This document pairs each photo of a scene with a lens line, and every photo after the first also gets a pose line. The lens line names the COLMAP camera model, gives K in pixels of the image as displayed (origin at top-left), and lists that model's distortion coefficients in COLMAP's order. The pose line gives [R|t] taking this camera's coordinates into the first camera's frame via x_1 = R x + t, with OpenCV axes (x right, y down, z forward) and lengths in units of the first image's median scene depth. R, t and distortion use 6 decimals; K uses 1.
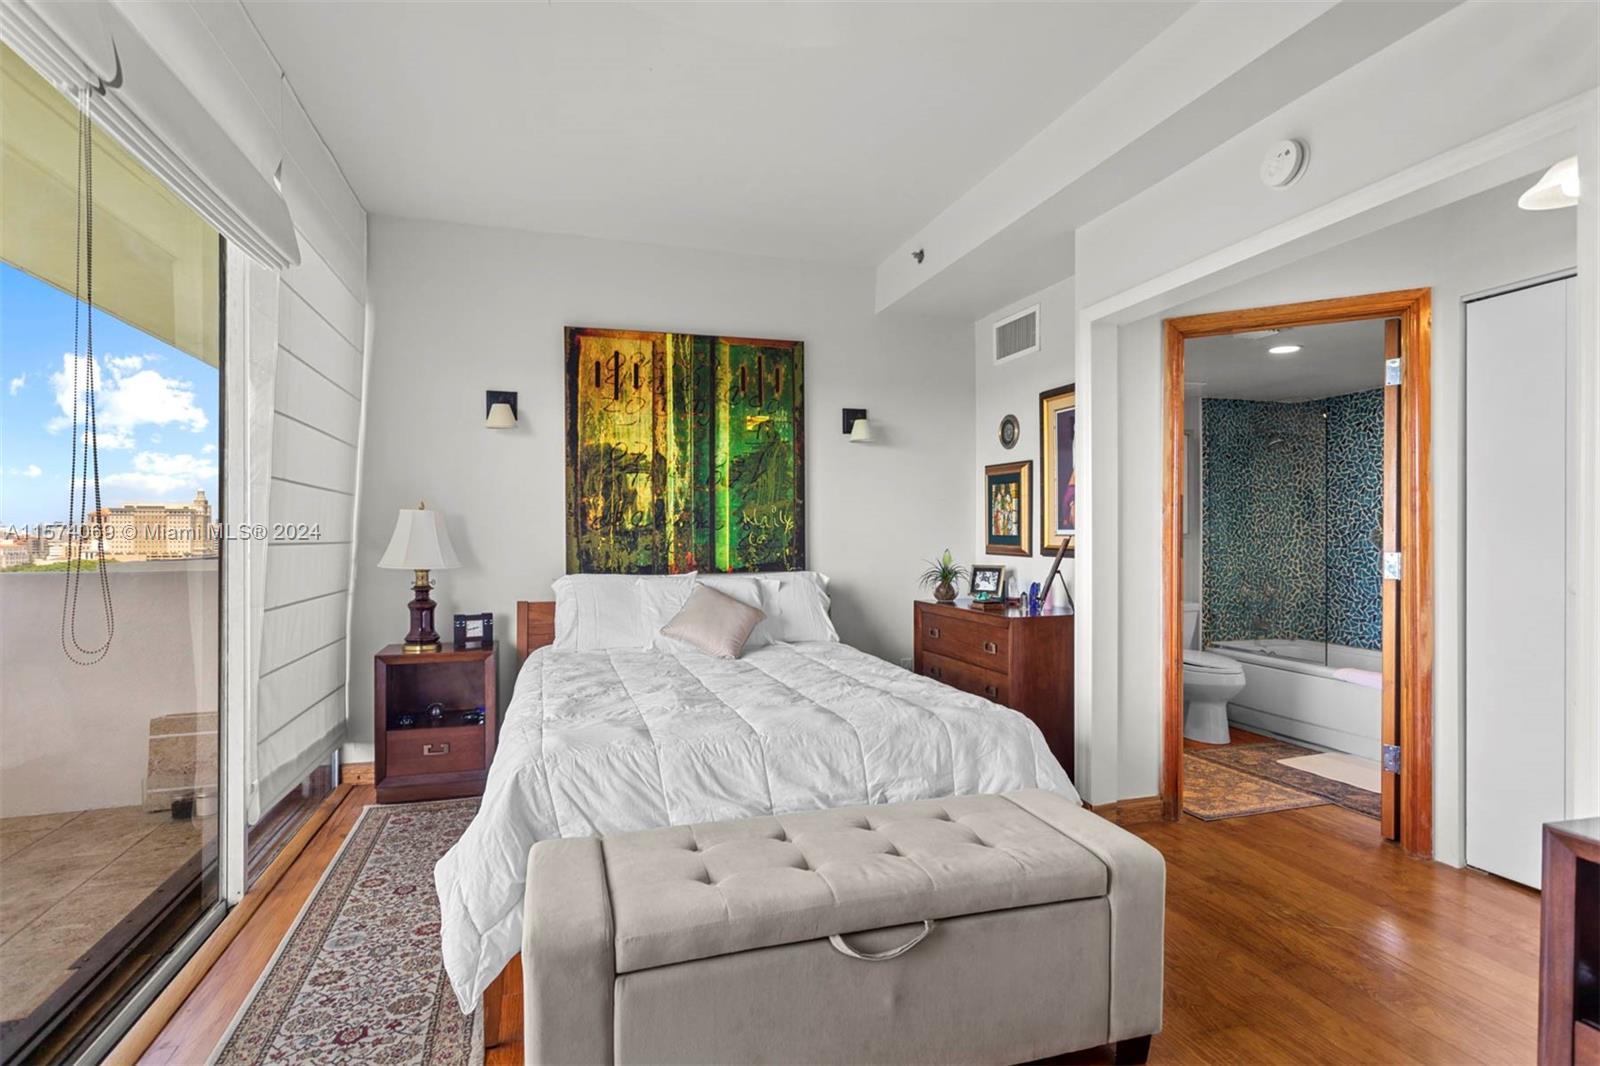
lens RADIAL K [[800.8, 0, 808.4], [0, 800.8, 540.5], [0, 0, 1]] dist [-0.002252, 0.005575]
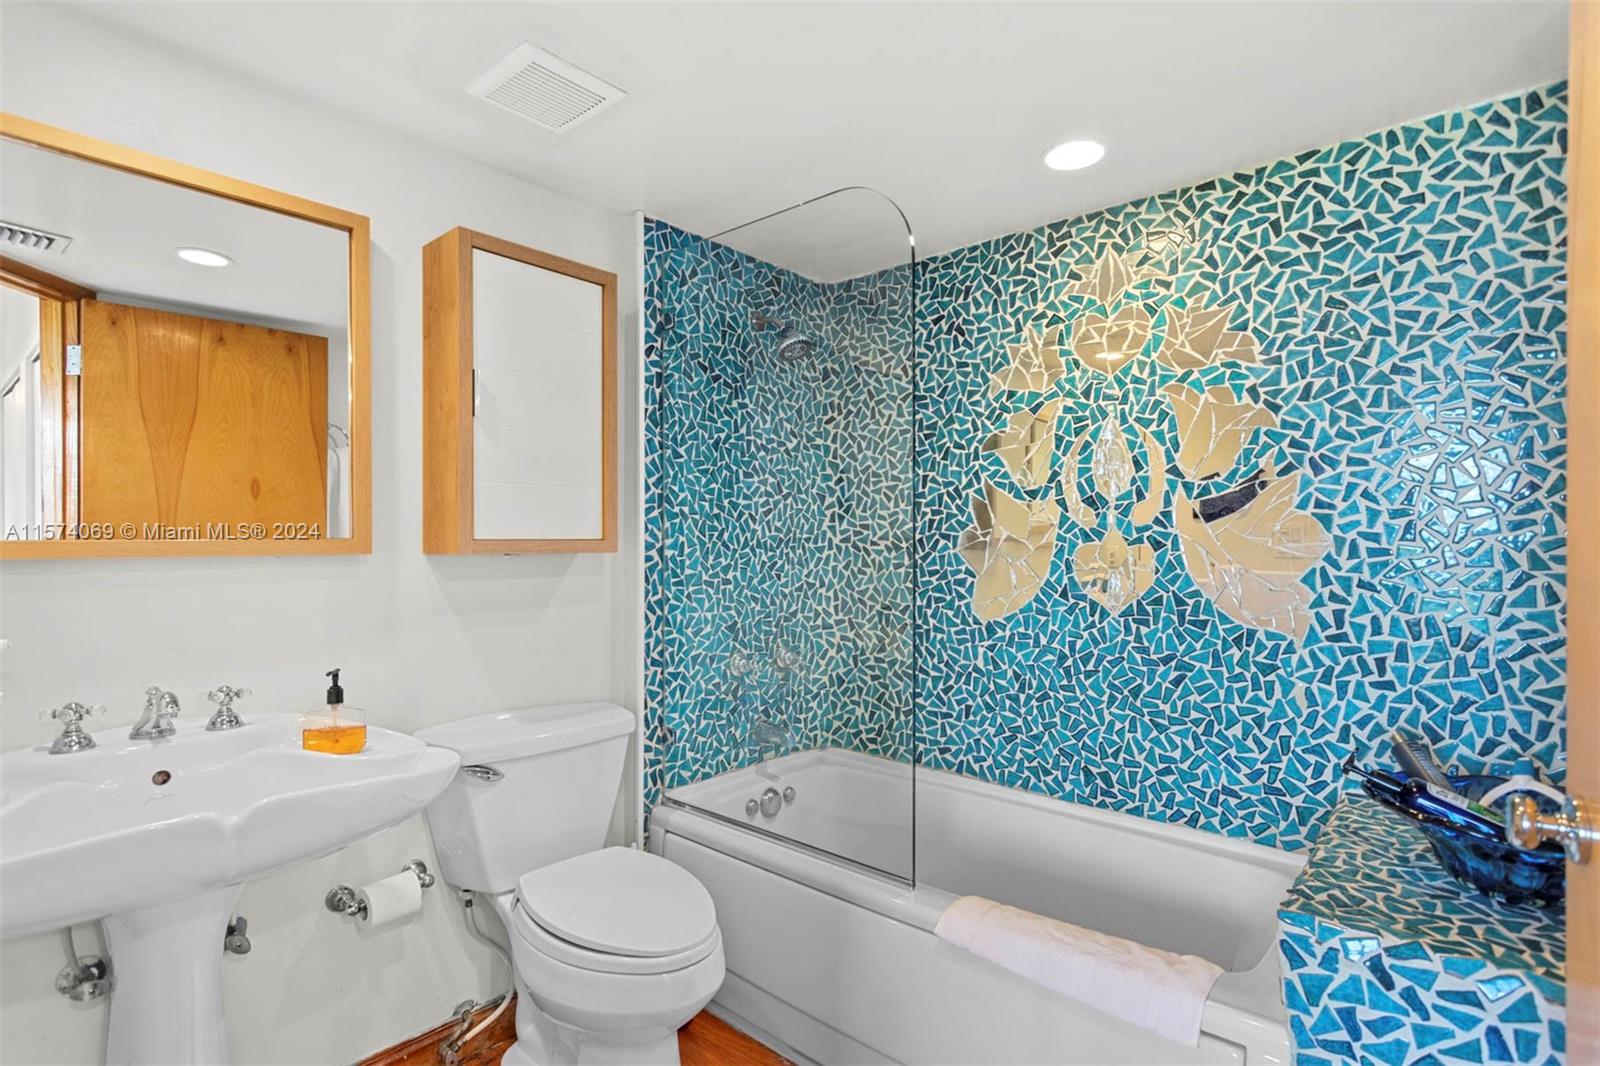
lens RADIAL K [[800.8, 0, 808.4], [0, 800.8, 540.5], [0, 0, 1]] dist [-0.002252, 0.005575]
pose [[0.851723, 0.002797, 0.523985, 0.345886], [0.001357, 0.999971, -0.007543, -0.004440], [-0.523991, 0.007136, 0.851694, 0.598076]]
